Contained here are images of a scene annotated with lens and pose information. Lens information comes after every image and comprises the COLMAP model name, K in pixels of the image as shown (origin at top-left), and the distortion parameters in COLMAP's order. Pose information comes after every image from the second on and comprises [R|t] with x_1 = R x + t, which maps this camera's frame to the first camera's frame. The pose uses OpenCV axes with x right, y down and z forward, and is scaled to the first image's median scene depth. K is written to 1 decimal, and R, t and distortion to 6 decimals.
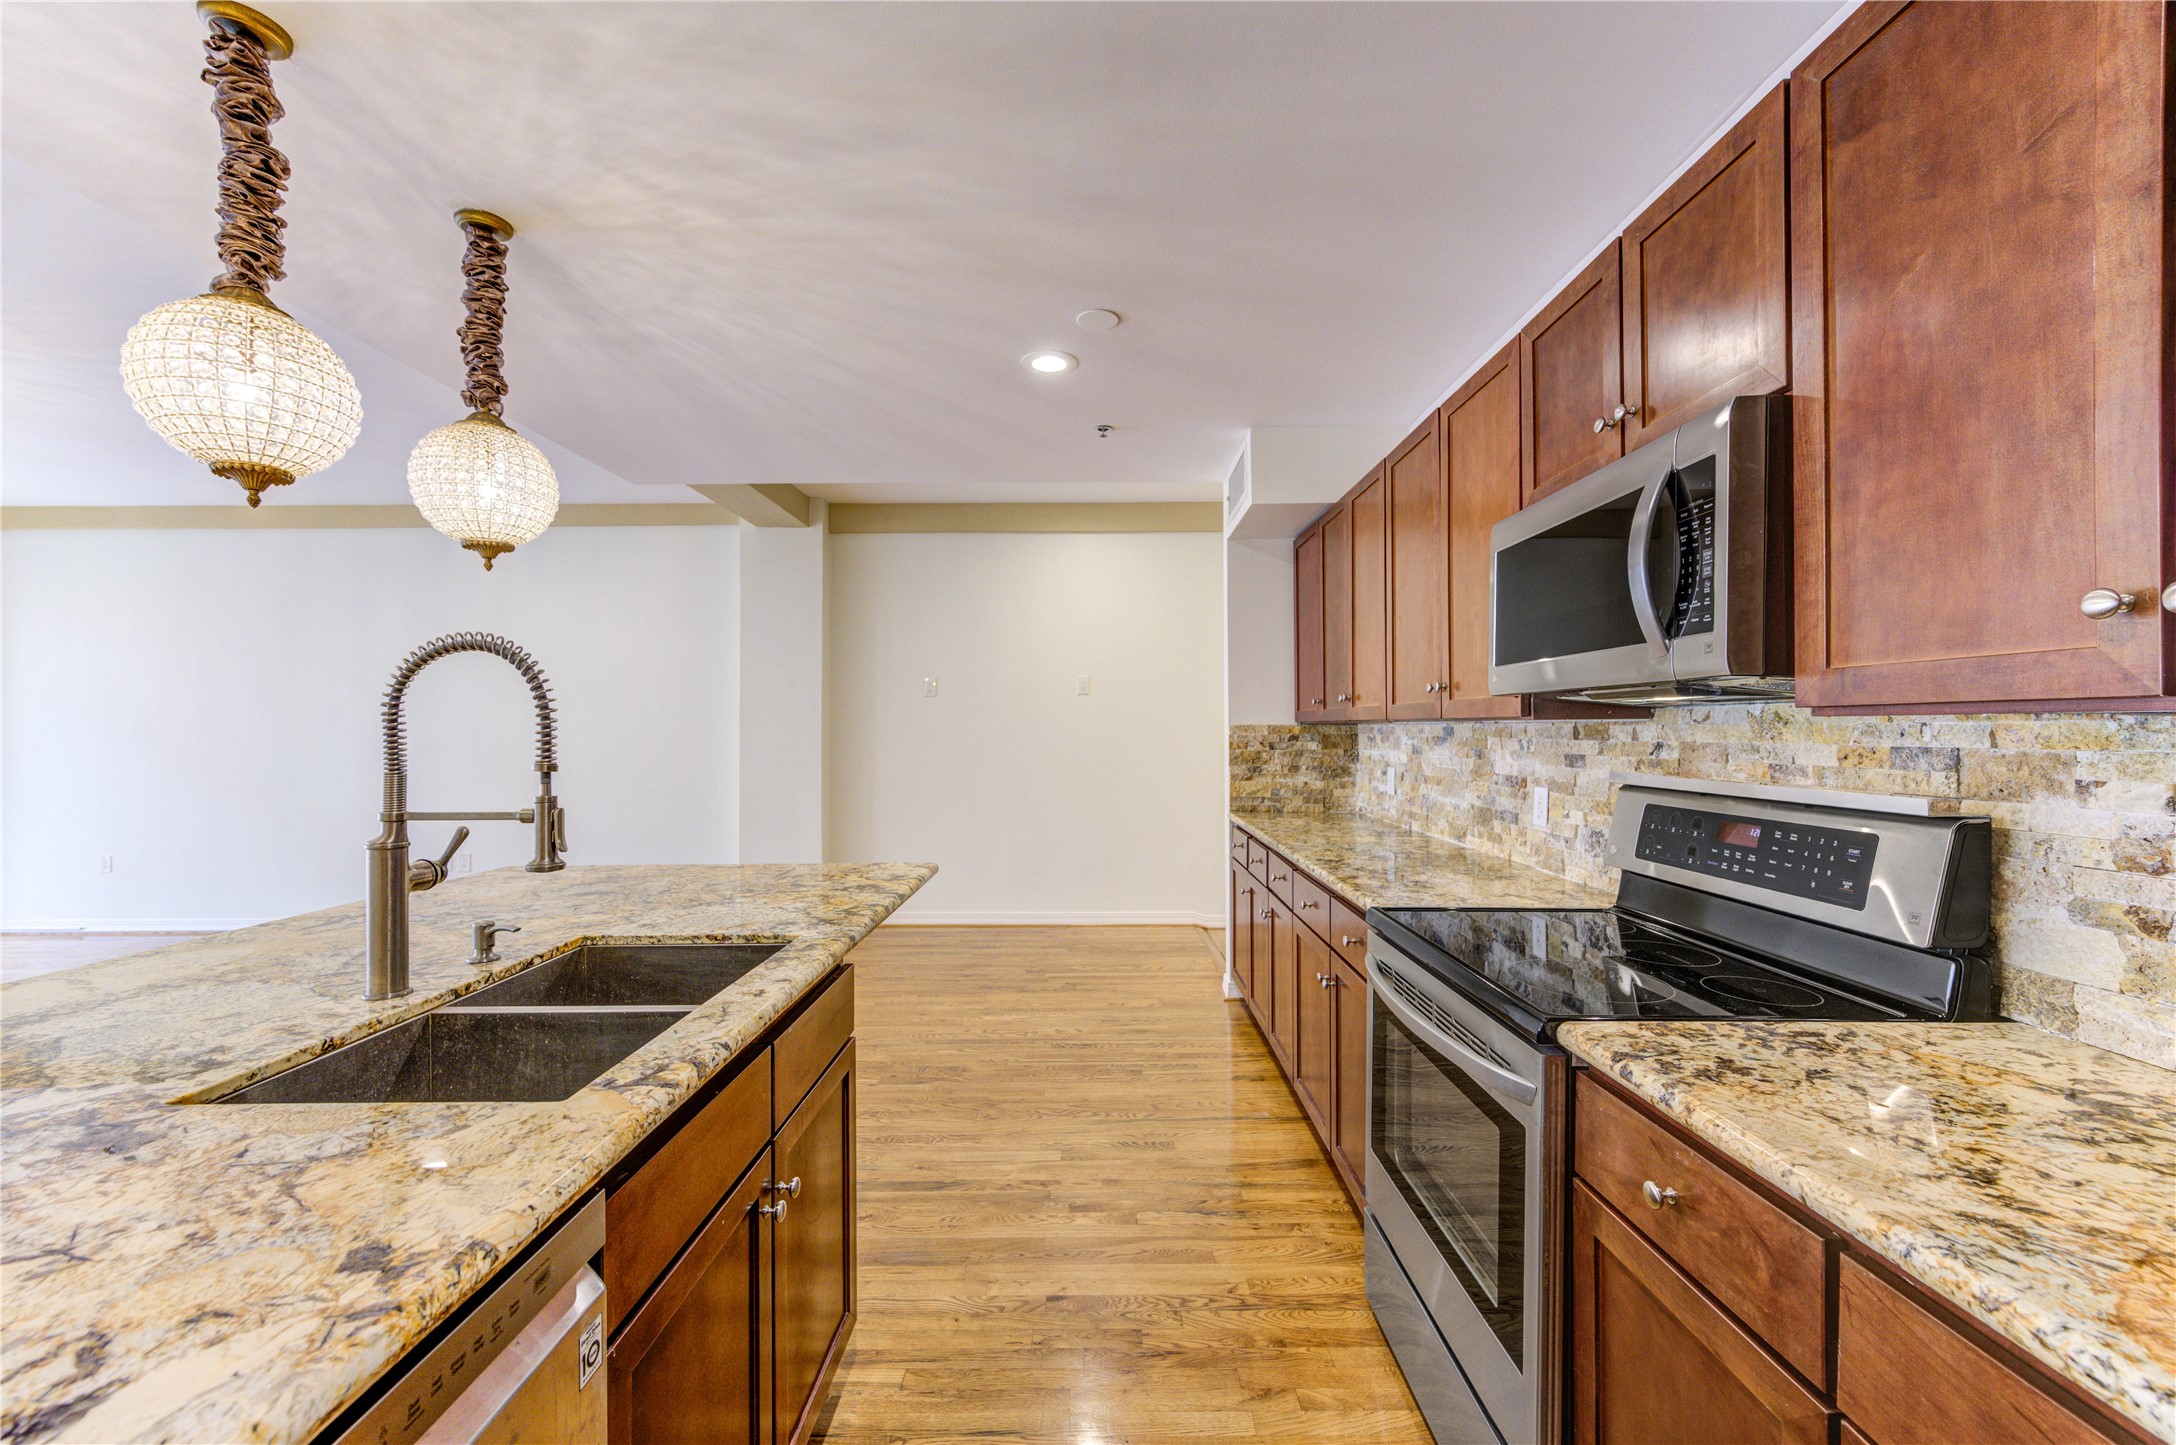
lens RADIAL K [[848.7, 0, 1107.6], [0, 848.7, 729.4], [0, 0, 1]] dist [0.004090, -0.000501]
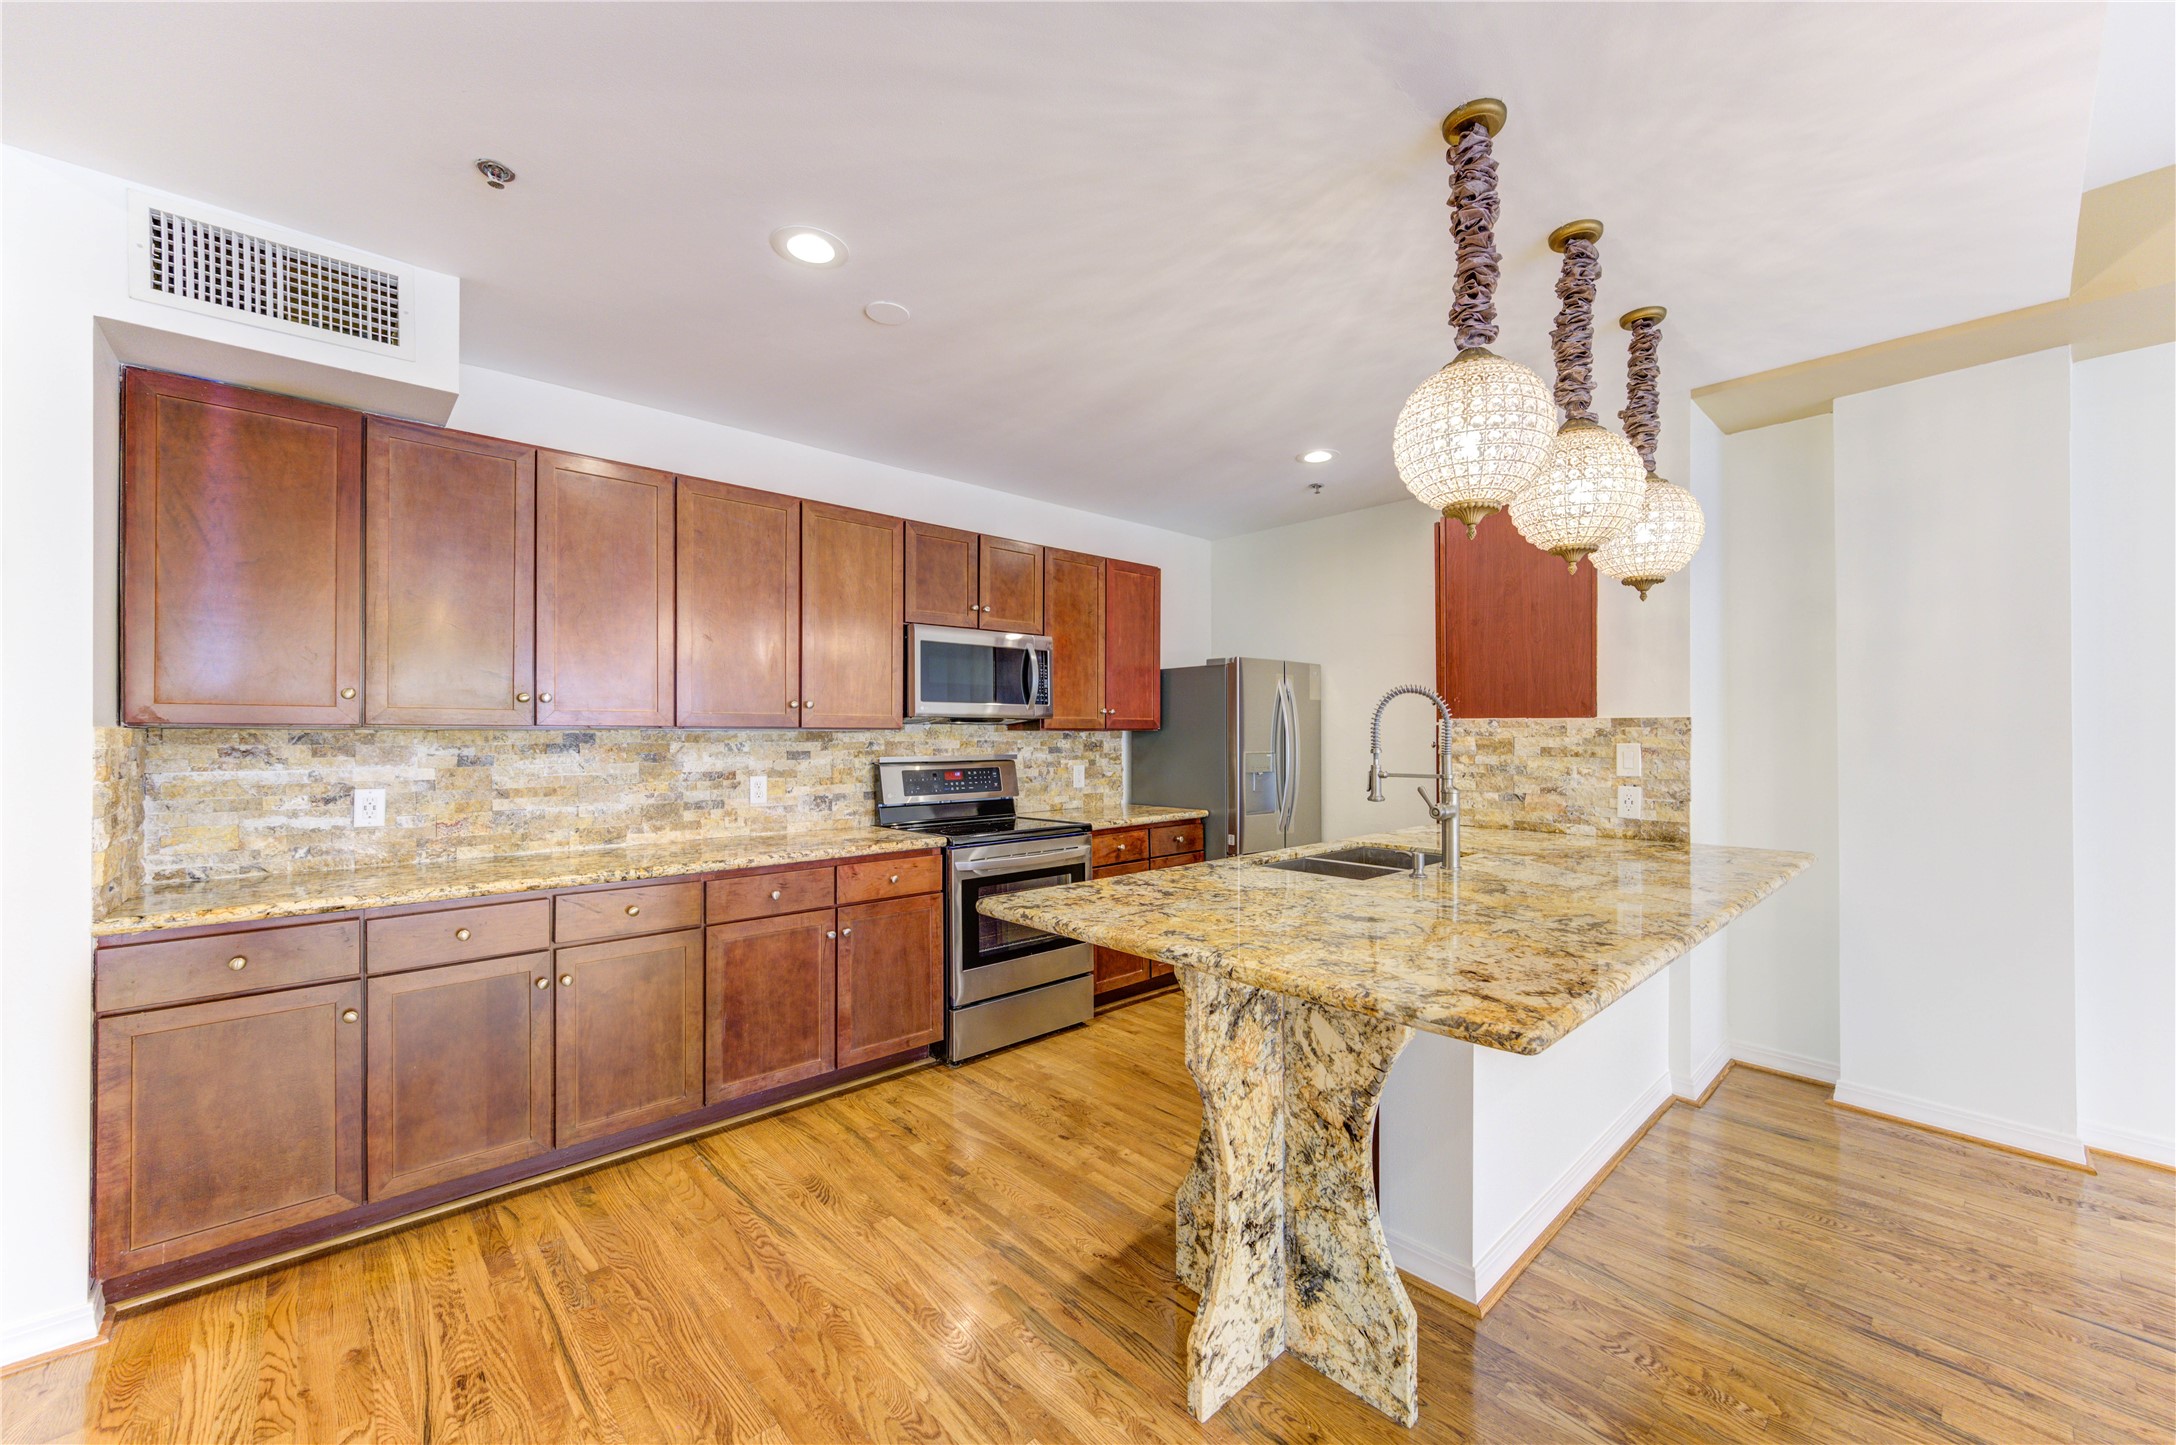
lens RADIAL K [[848.7, 0, 1101.7], [0, 848.7, 728.2], [0, 0, 1]] dist [0.004090, -0.000501]
pose [[-0.675547, 0.007132, 0.737282, -0.978322], [0.002909, 0.999971, -0.007007, -0.000528], [-0.737311, -0.002589, -0.675549, 1.624479]]
